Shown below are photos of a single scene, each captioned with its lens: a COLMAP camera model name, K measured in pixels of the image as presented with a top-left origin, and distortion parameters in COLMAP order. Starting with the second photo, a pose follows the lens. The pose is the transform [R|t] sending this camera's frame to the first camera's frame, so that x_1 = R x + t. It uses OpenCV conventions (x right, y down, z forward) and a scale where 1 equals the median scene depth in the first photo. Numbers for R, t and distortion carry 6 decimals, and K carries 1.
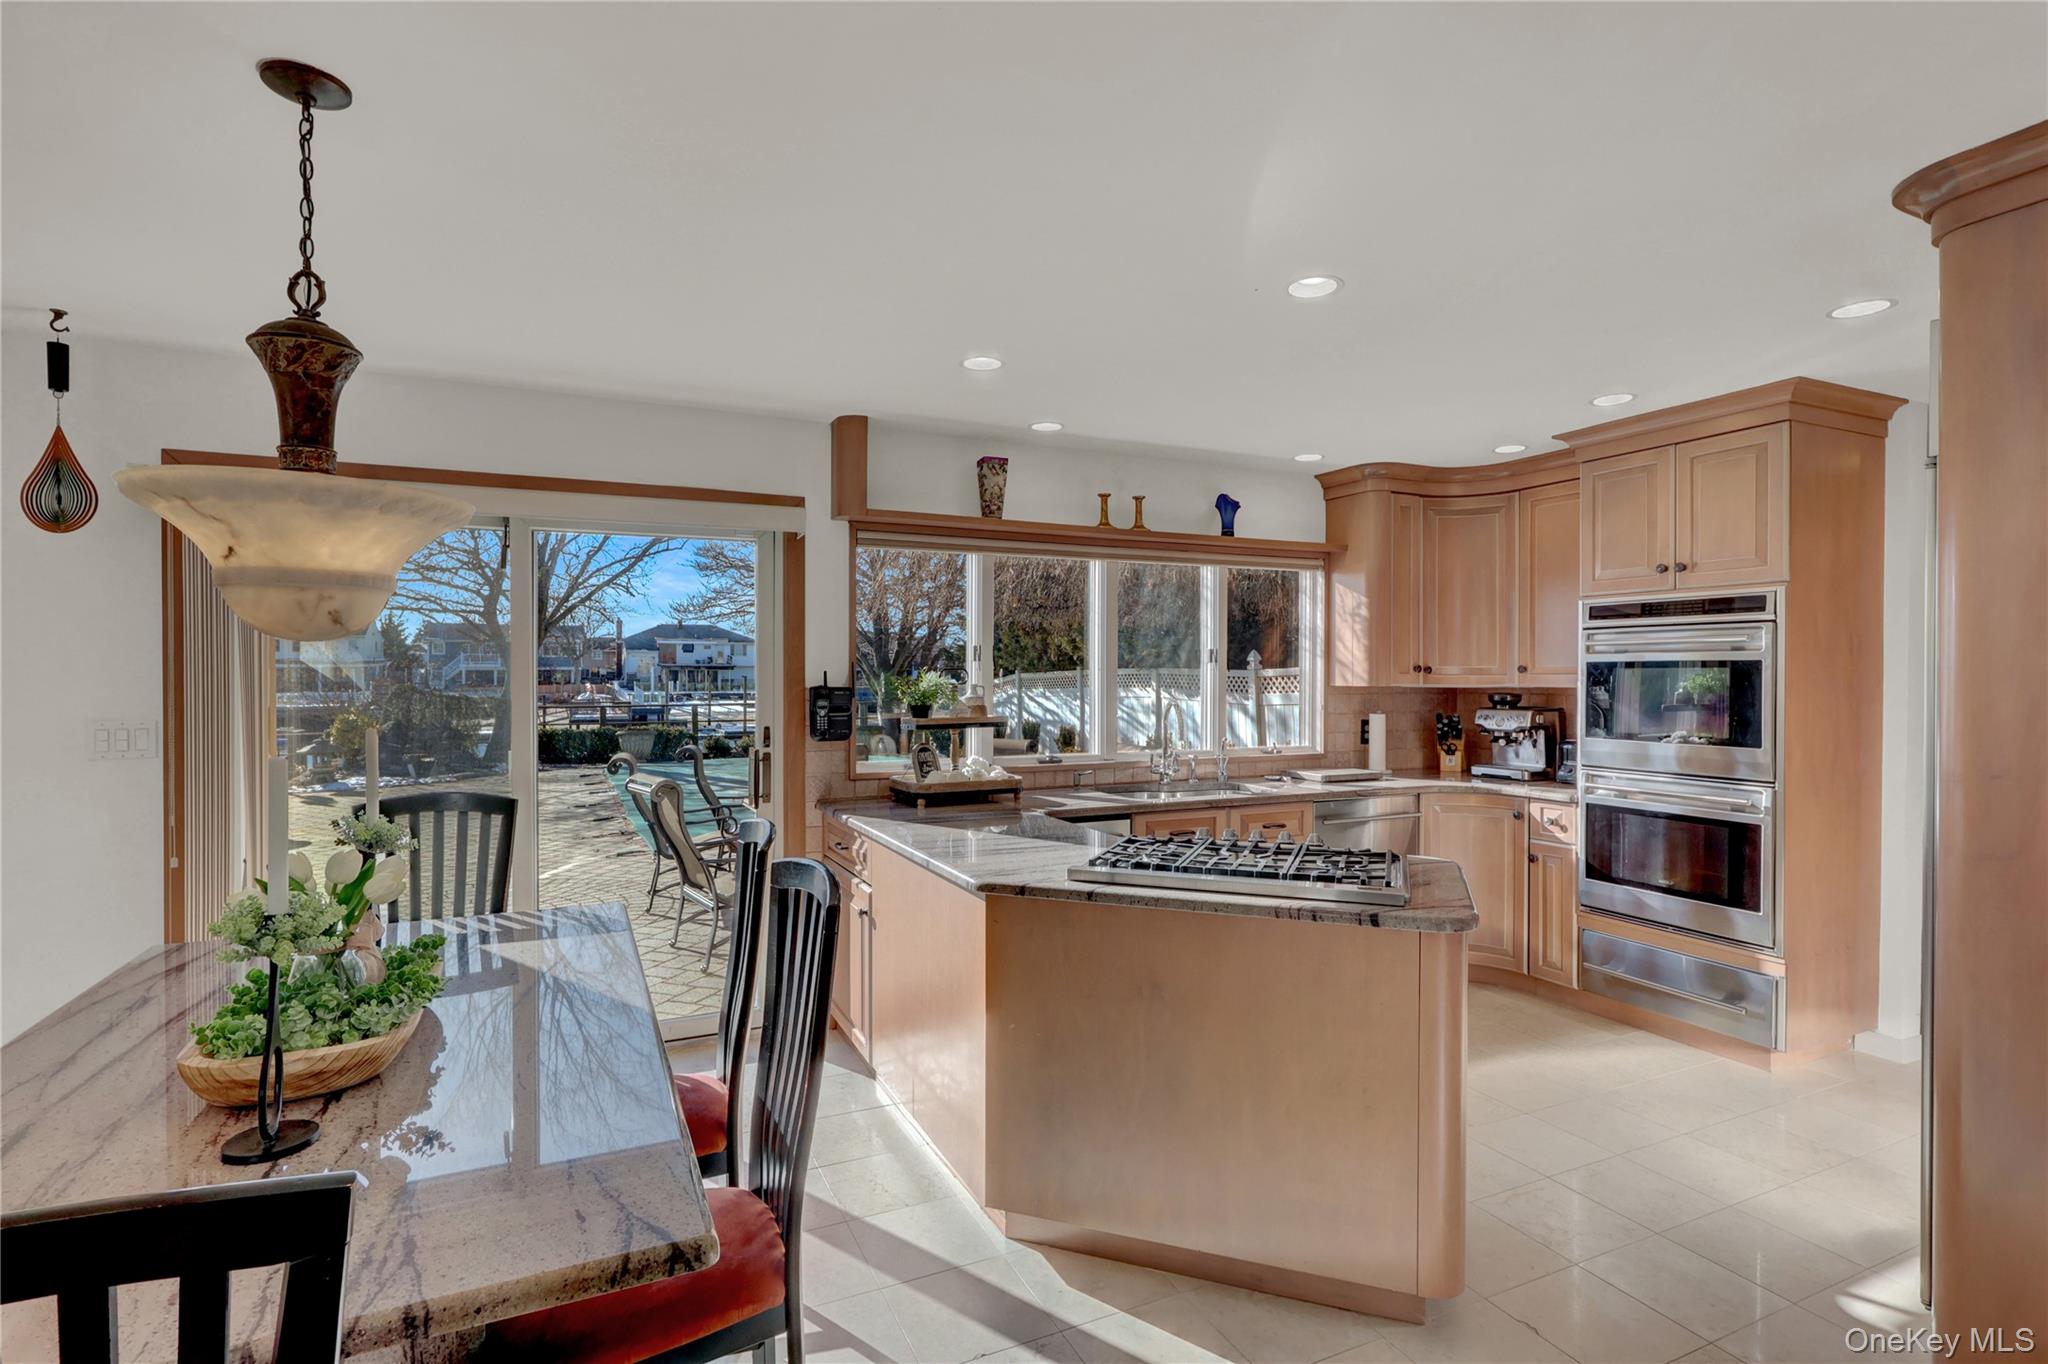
lens RADIAL K [[1000.0, 0, 1027.4], [0, 1000.0, 673.8], [0, 0, 1]] dist [-0.006477, 0.000282]
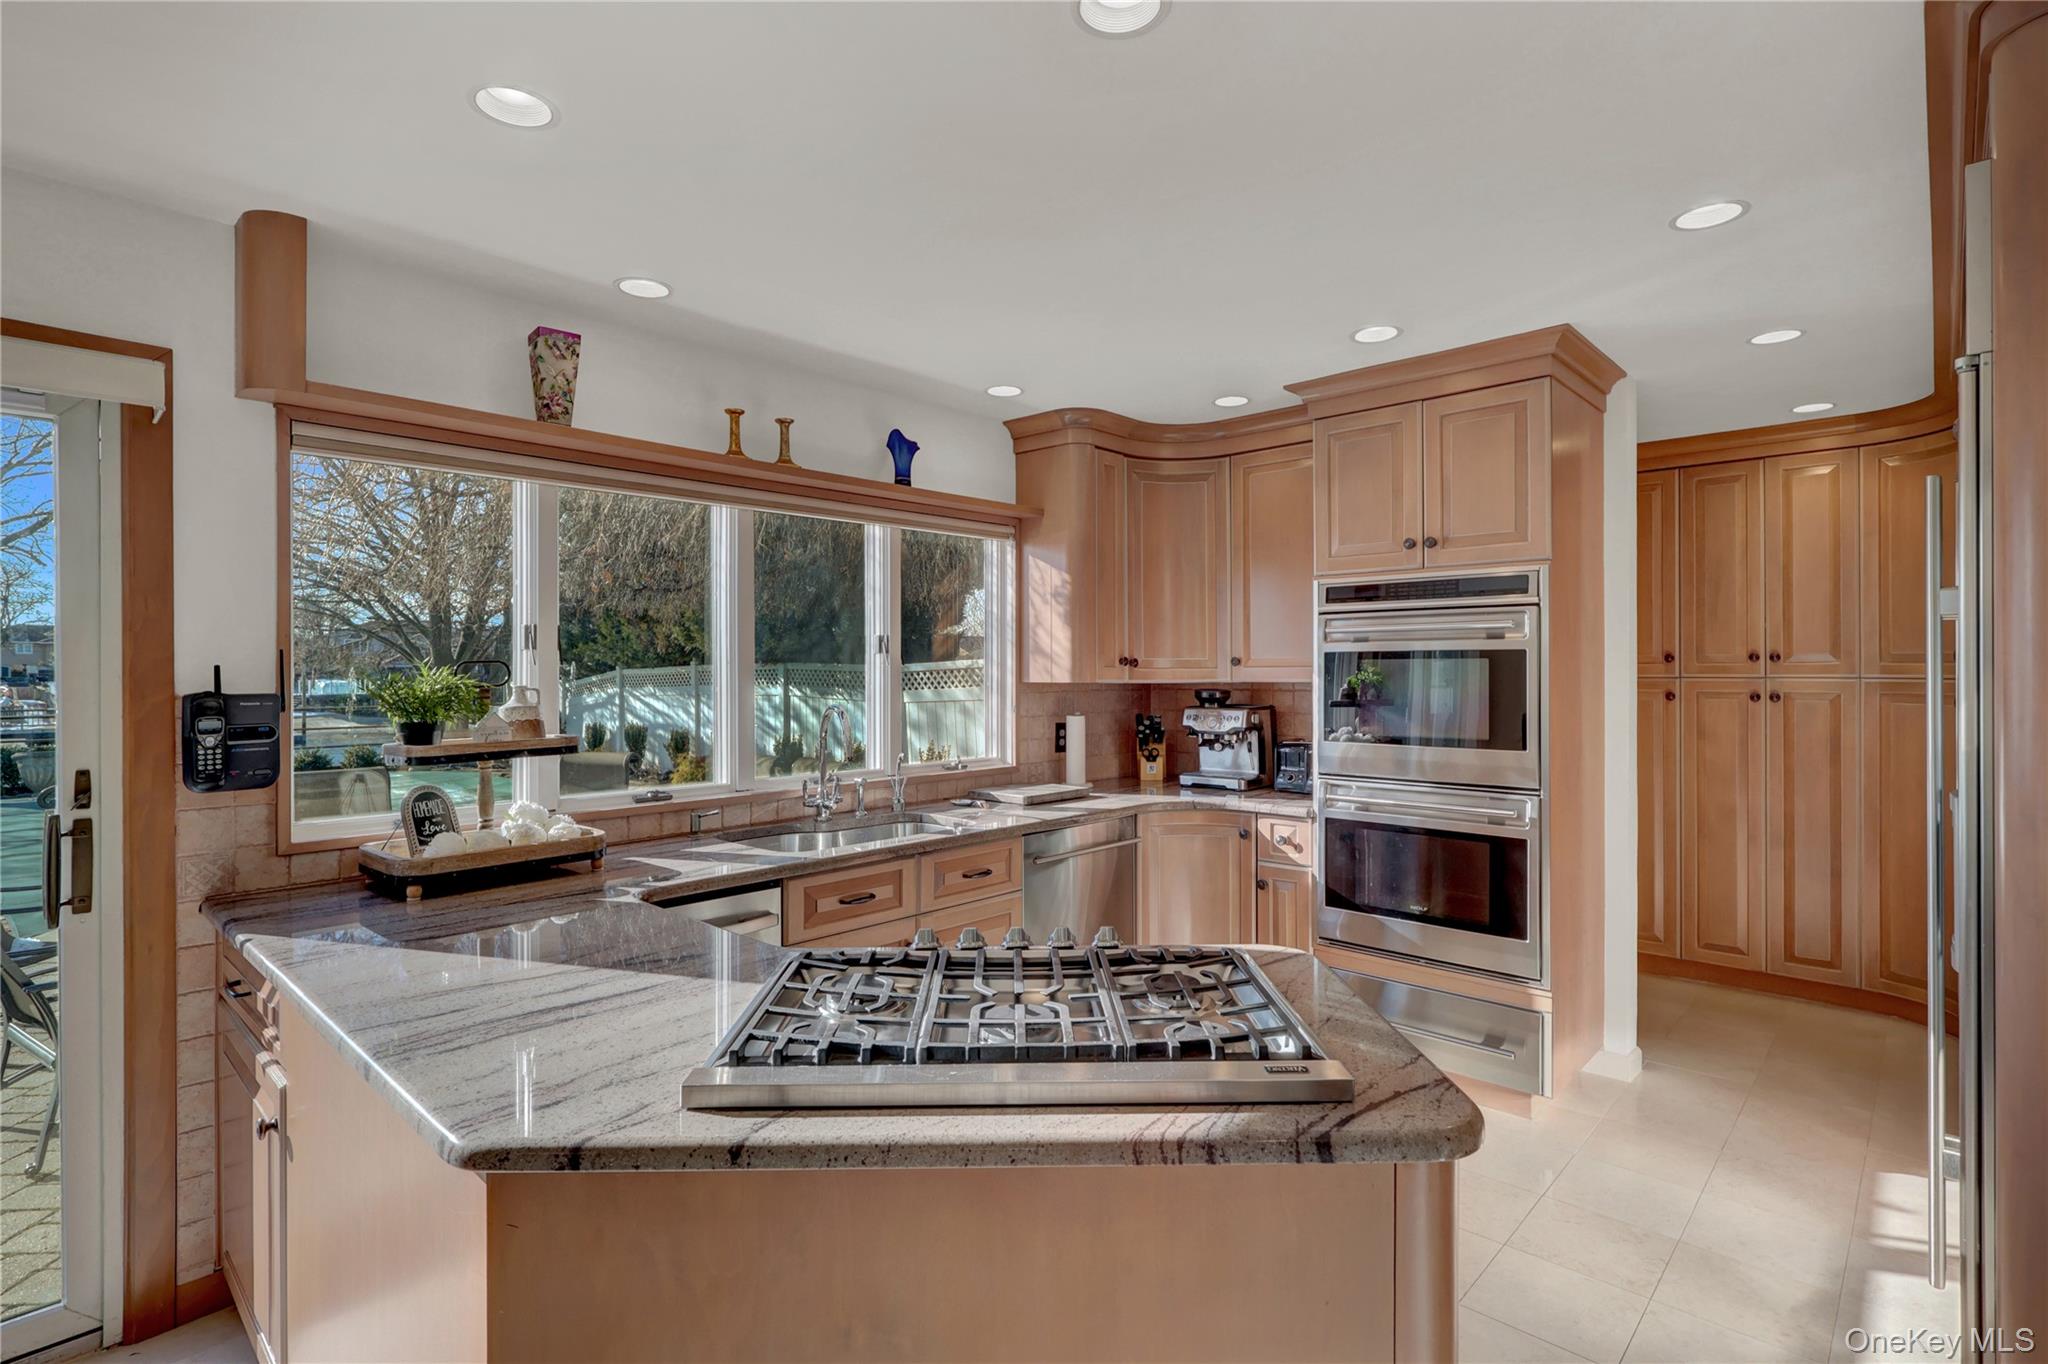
lens RADIAL K [[1000.0, 0, 1030.8], [0, 1000.0, 672.5], [0, 0, 1]] dist [-0.006477, 0.000282]
pose [[0.929578, -0.005385, 0.368587, 0.012366], [0.004303, 0.999984, 0.003756, 0.001168], [-0.368601, -0.001905, 0.929586, 0.302833]]
